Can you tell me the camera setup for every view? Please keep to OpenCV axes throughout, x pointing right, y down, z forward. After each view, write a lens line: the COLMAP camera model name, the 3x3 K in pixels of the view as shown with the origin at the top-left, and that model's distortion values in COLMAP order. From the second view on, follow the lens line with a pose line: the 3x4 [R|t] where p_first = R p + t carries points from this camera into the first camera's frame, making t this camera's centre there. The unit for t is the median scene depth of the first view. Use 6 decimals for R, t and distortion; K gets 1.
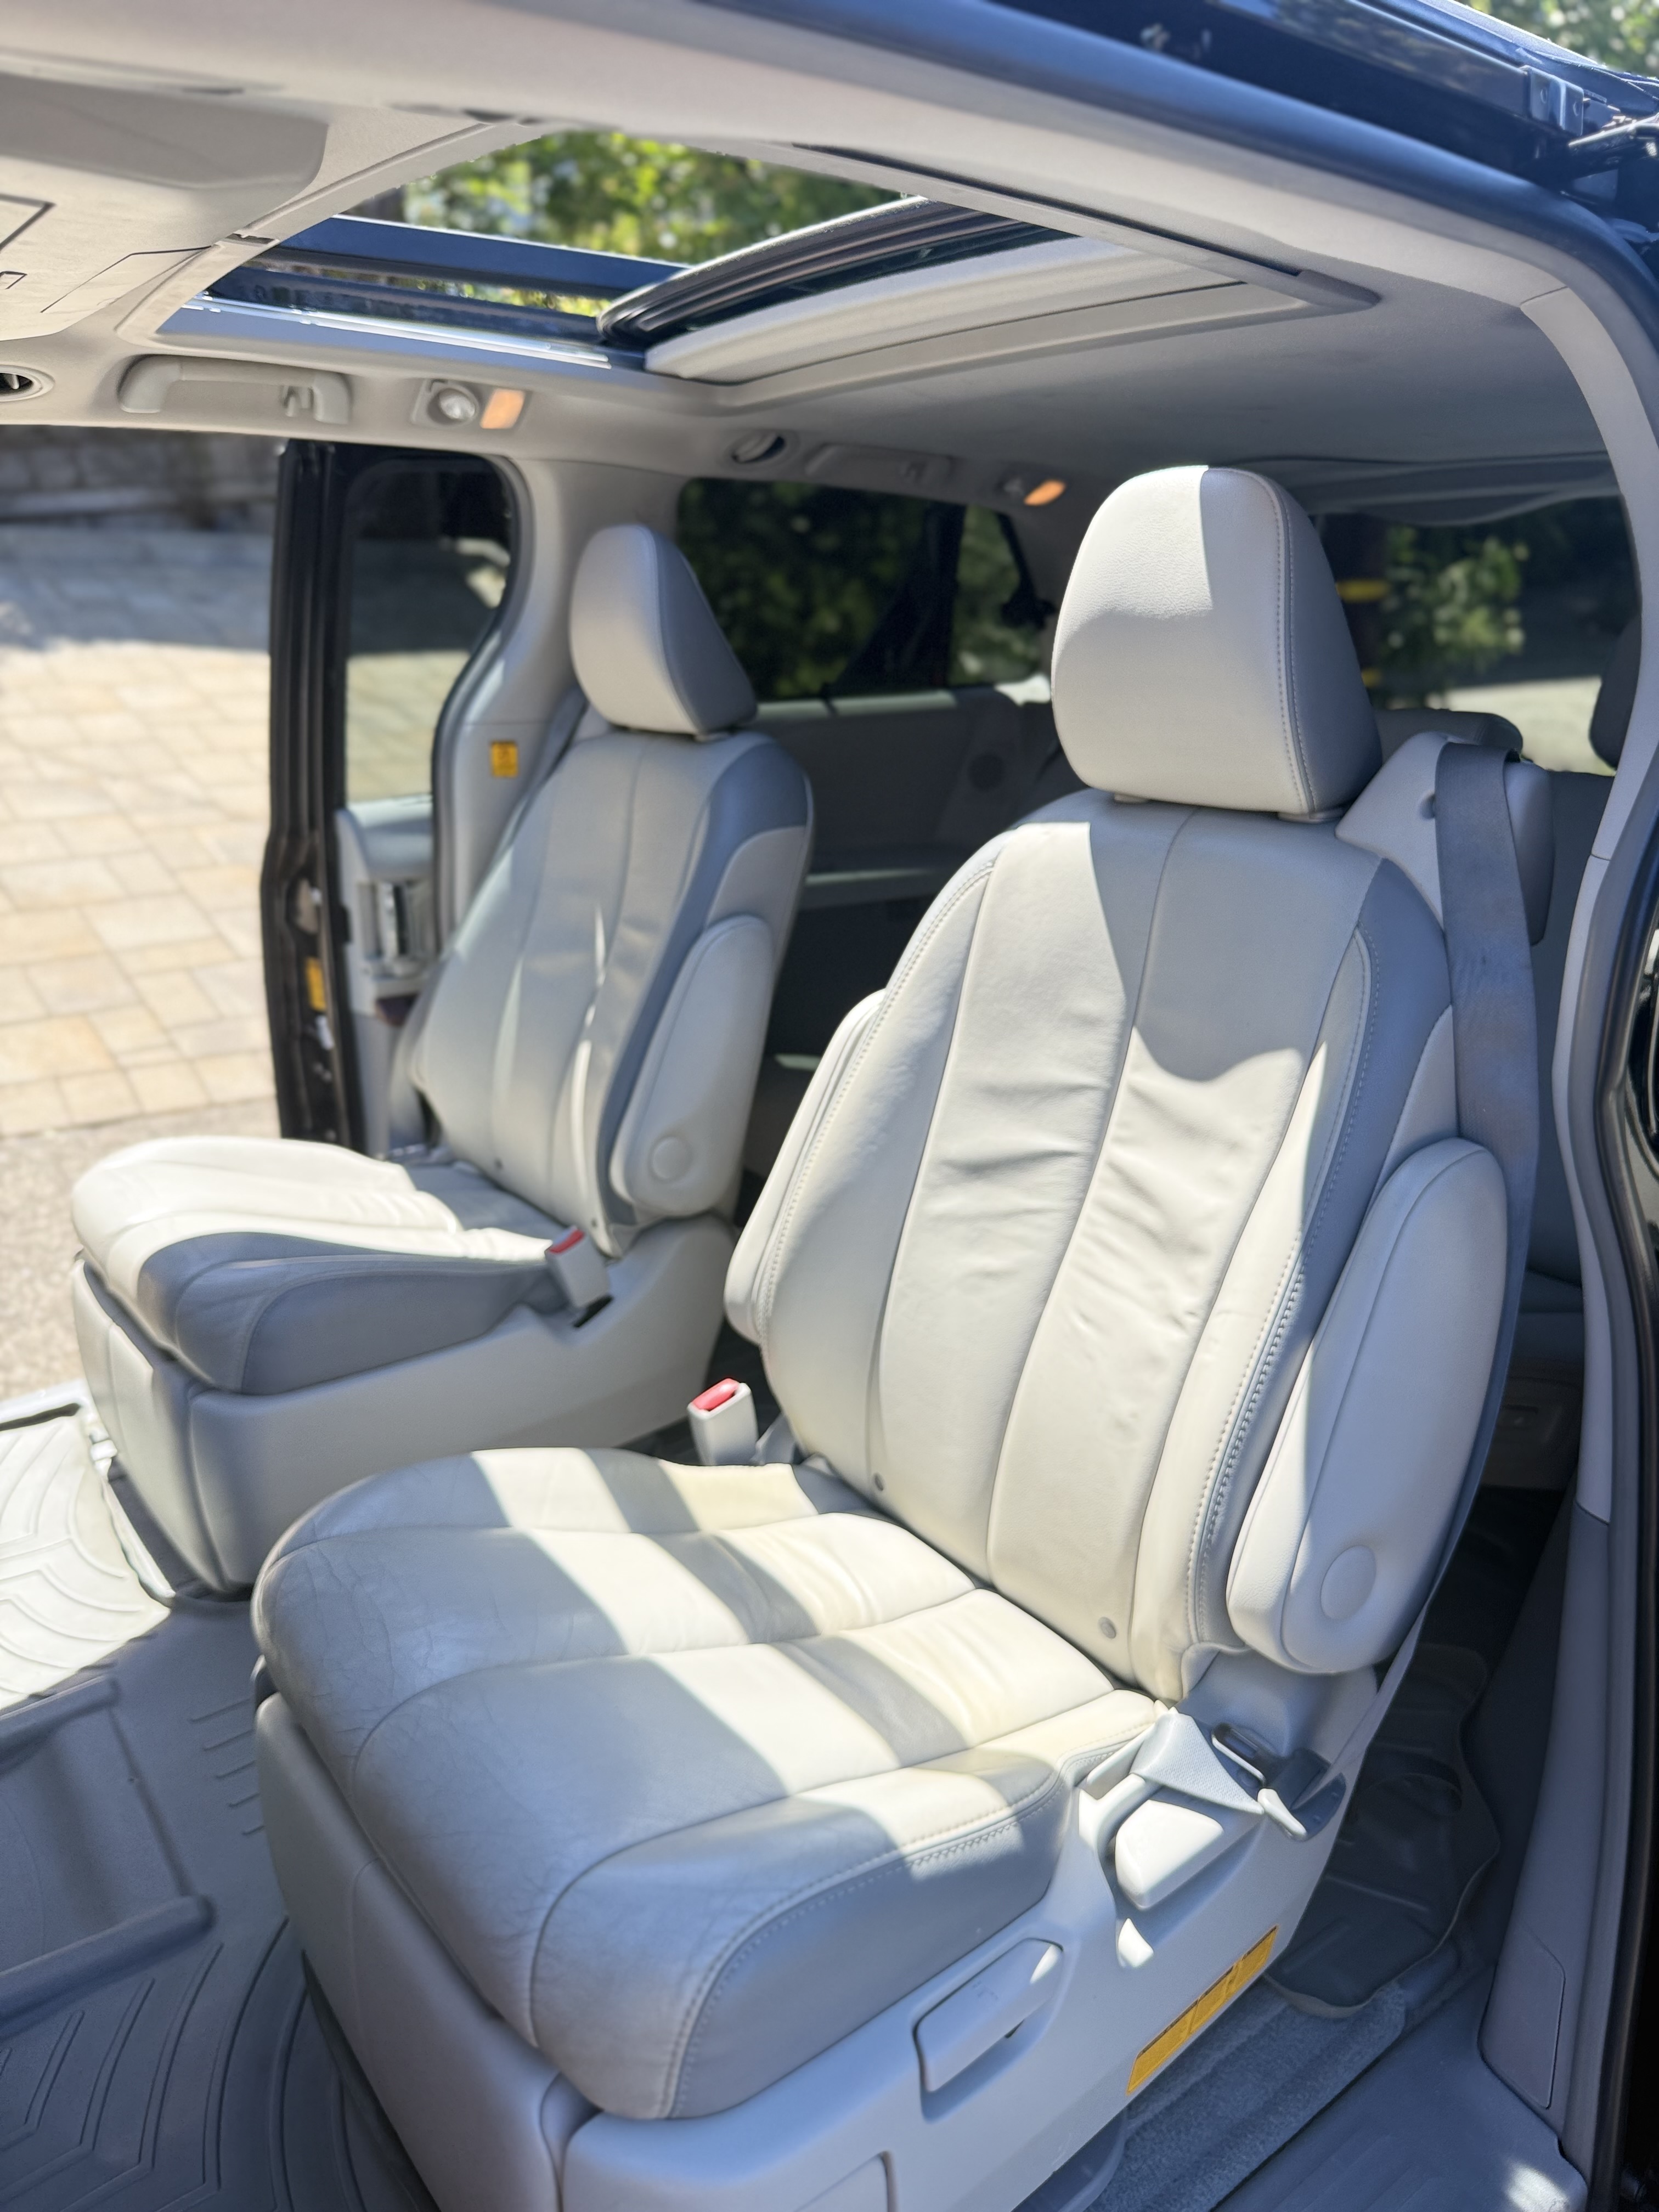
lens RADIAL K [[1523.2, 0, 829.5], [0, 1523.2, 1106.0], [0, 0, 1]] dist [0.036472, -0.057742]
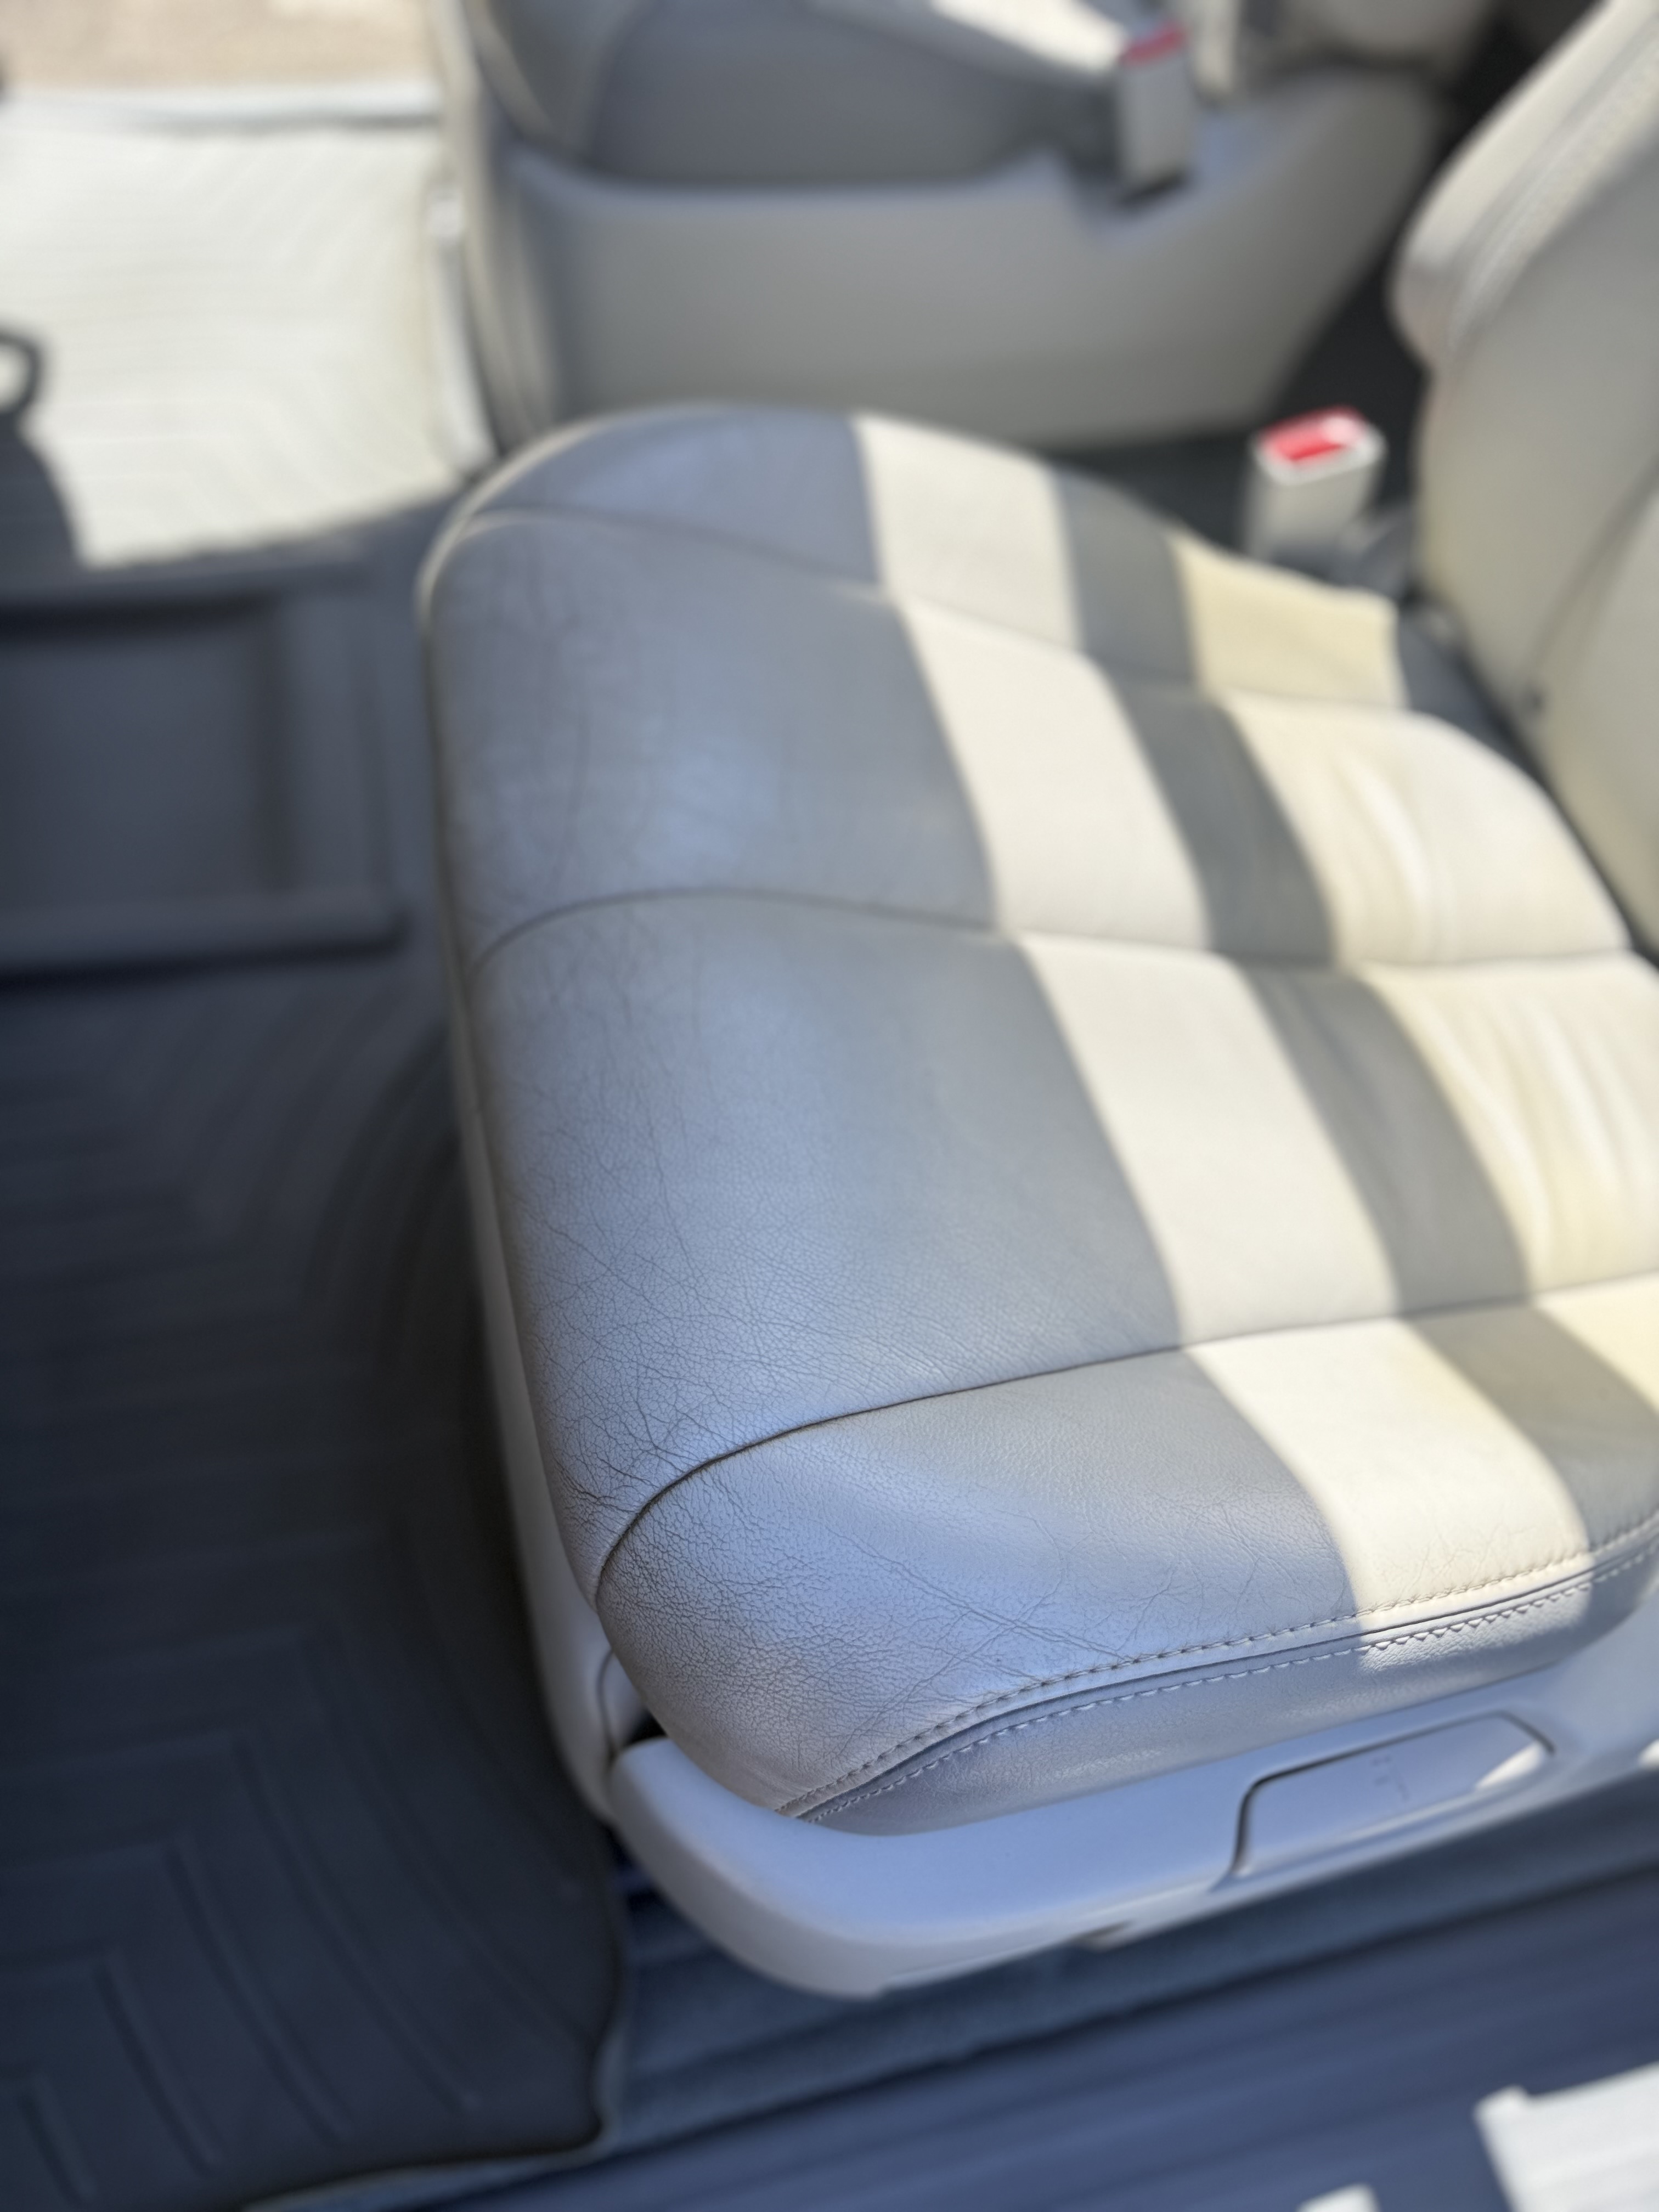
lens RADIAL K [[1523.2, 0, 829.5], [0, 1523.2, 1106.0], [0, 0, 1]] dist [0.036472, -0.057742]
pose [[0.909255, 0.391057, -0.142579, -0.070228], [-0.215888, 0.735934, 0.641711, 0.060516], [0.355875, -0.552699, 0.753577, 0.454216]]
